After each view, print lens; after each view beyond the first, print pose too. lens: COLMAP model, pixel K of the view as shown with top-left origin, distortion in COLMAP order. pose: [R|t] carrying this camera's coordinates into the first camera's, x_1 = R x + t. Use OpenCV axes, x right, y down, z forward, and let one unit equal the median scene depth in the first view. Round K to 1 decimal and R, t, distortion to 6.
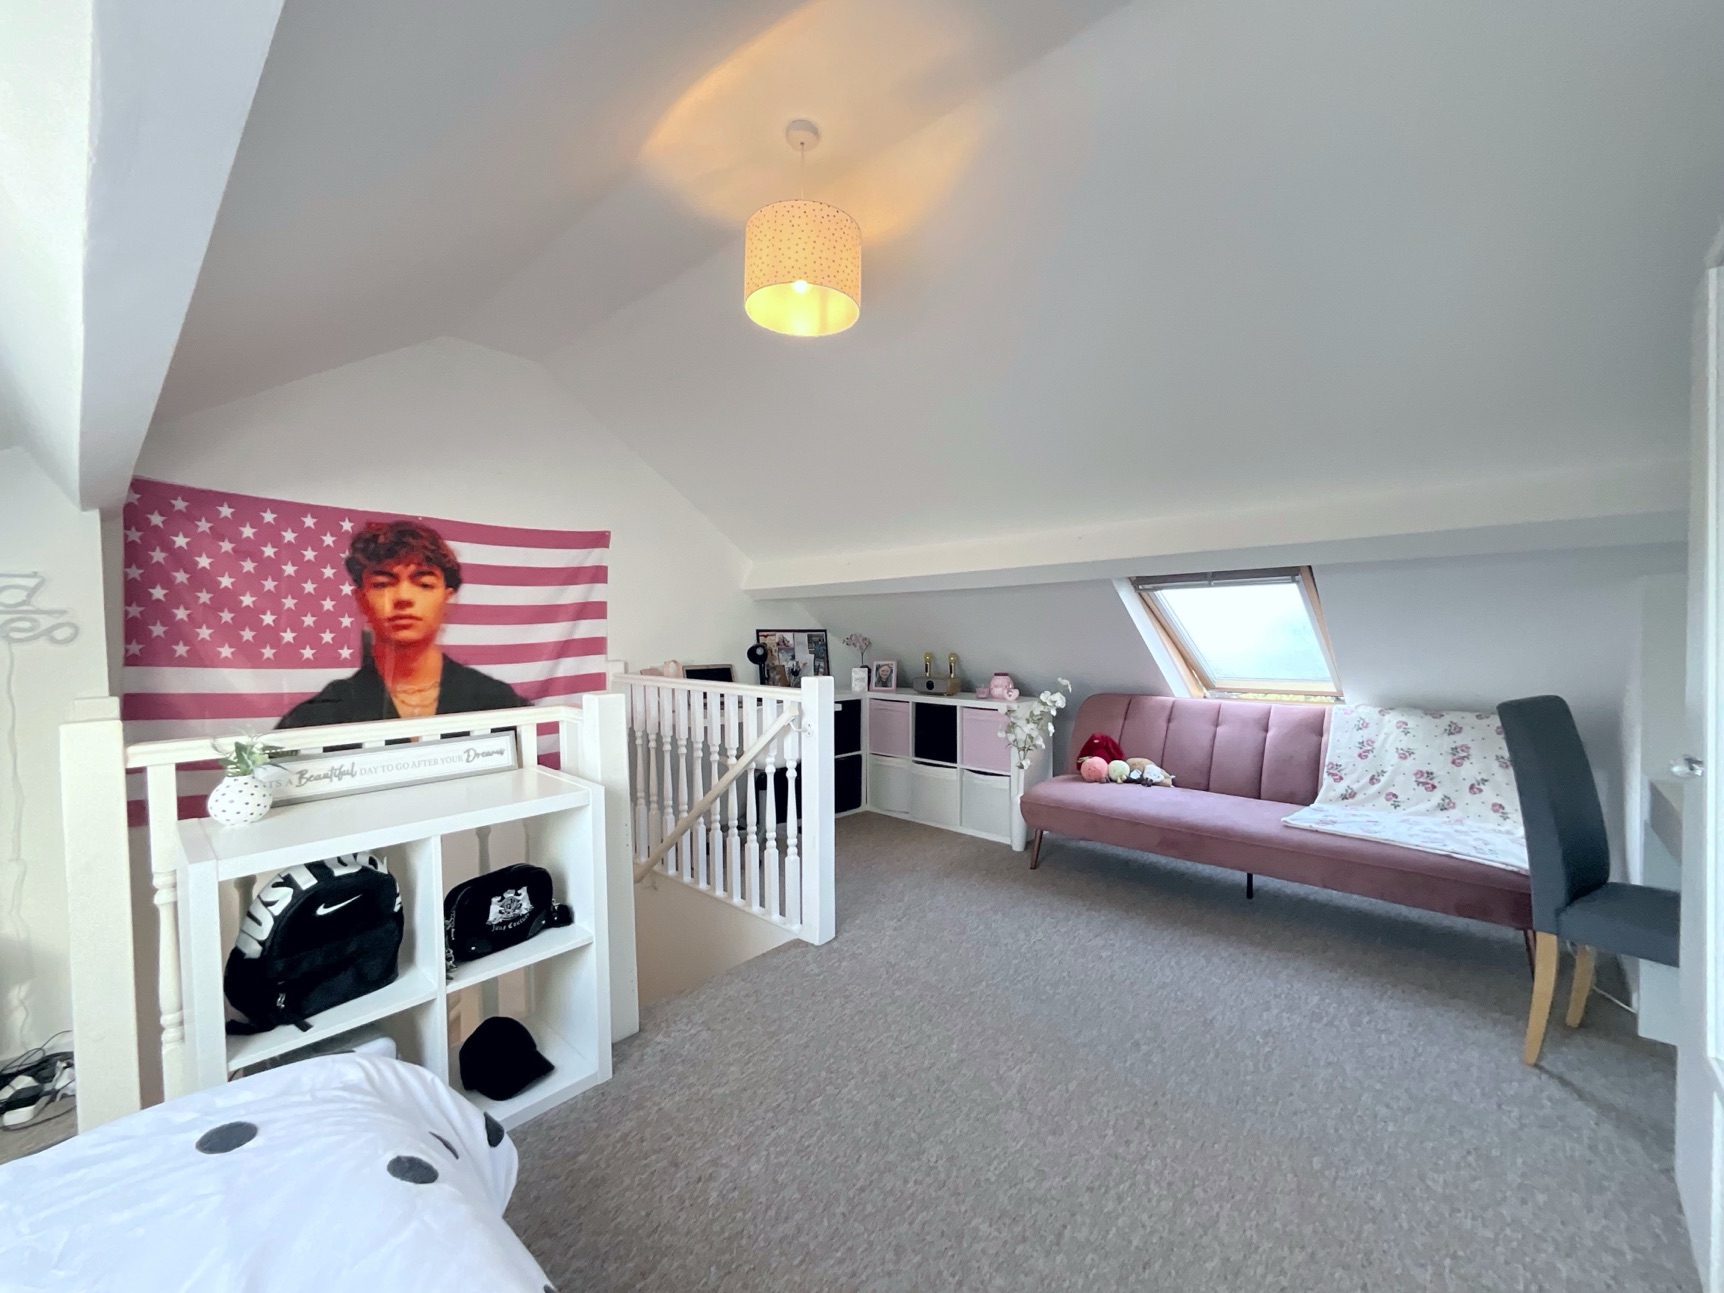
lens RADIAL K [[699.5, 0, 858.9], [0, 699.5, 648.0], [0, 0, 1]] dist [-0.001045, 0.003881]
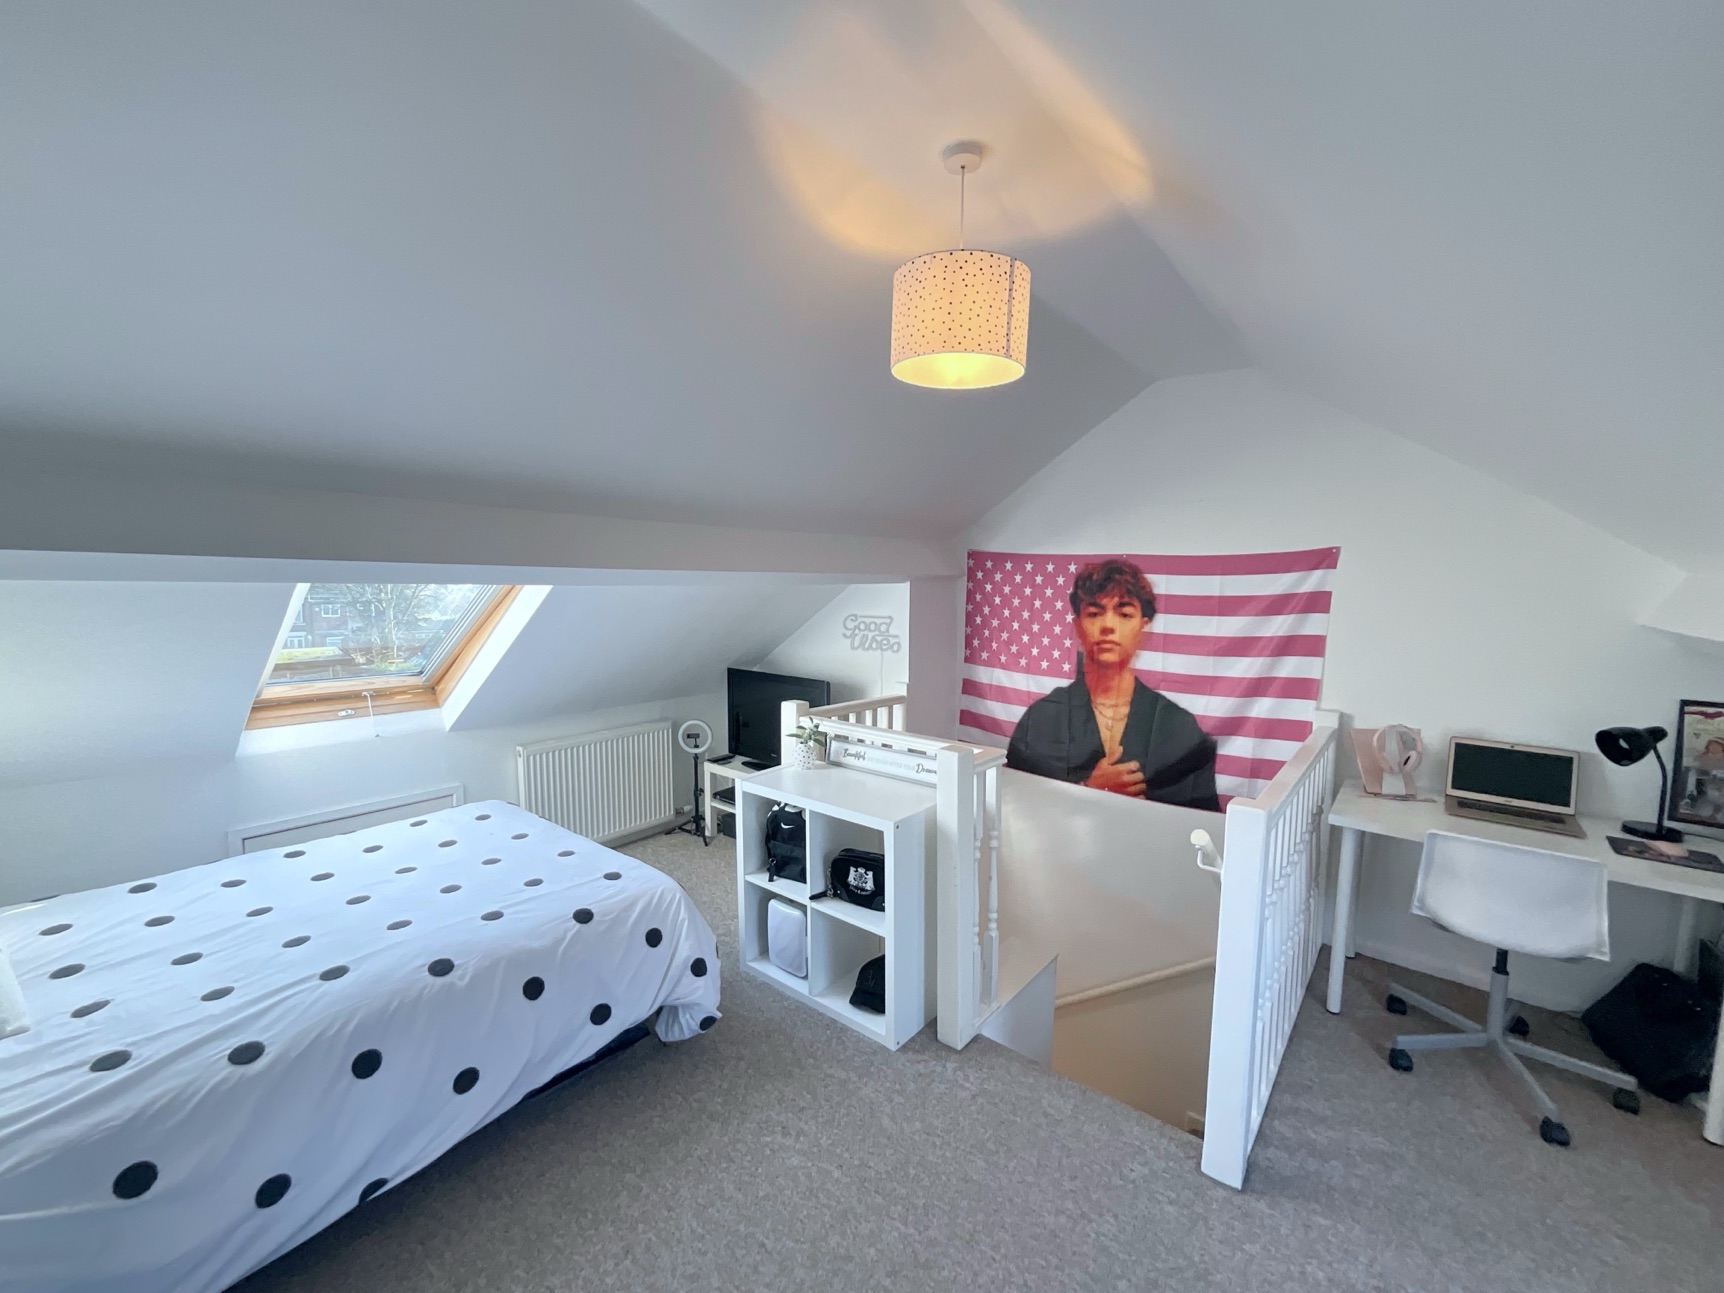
lens RADIAL K [[693.0, 0, 862.6], [0, 693.0, 652.8], [0, 0, 1]] dist [-0.000954, -0.000087]
pose [[0.055507, 0.114621, -0.991857, 0.496498], [-0.039298, 0.992870, 0.112539, -0.144025], [0.997685, 0.032731, 0.059616, 0.530935]]
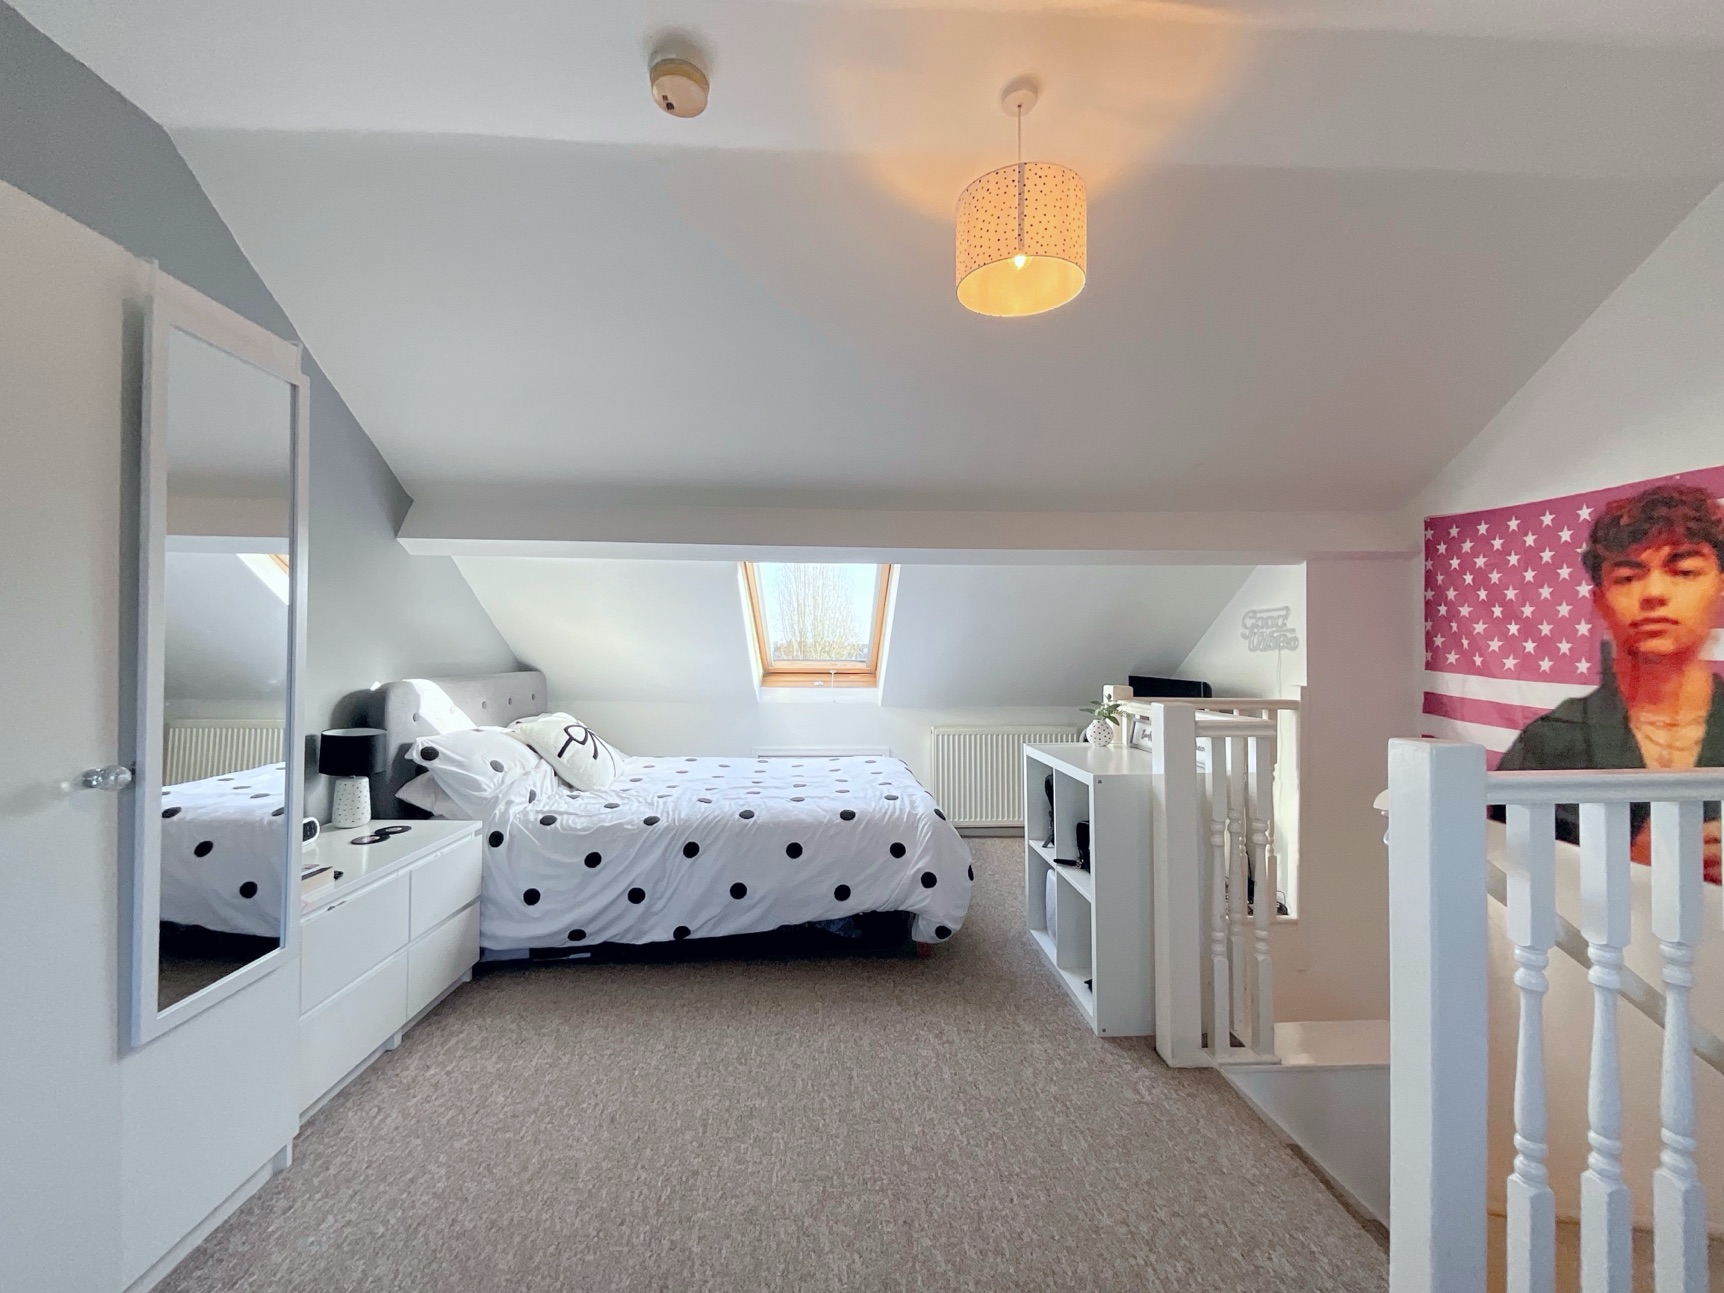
lens RADIAL K [[700.5, 0, 862.0], [0, 700.5, 646.5], [0, 0, 1]] dist [0.000533, 0.000076]
pose [[-0.703260, 0.001679, -0.710931, 0.448582], [-0.015277, 0.999731, 0.017473, -0.017826], [0.710769, 0.023149, -0.703045, 0.946688]]
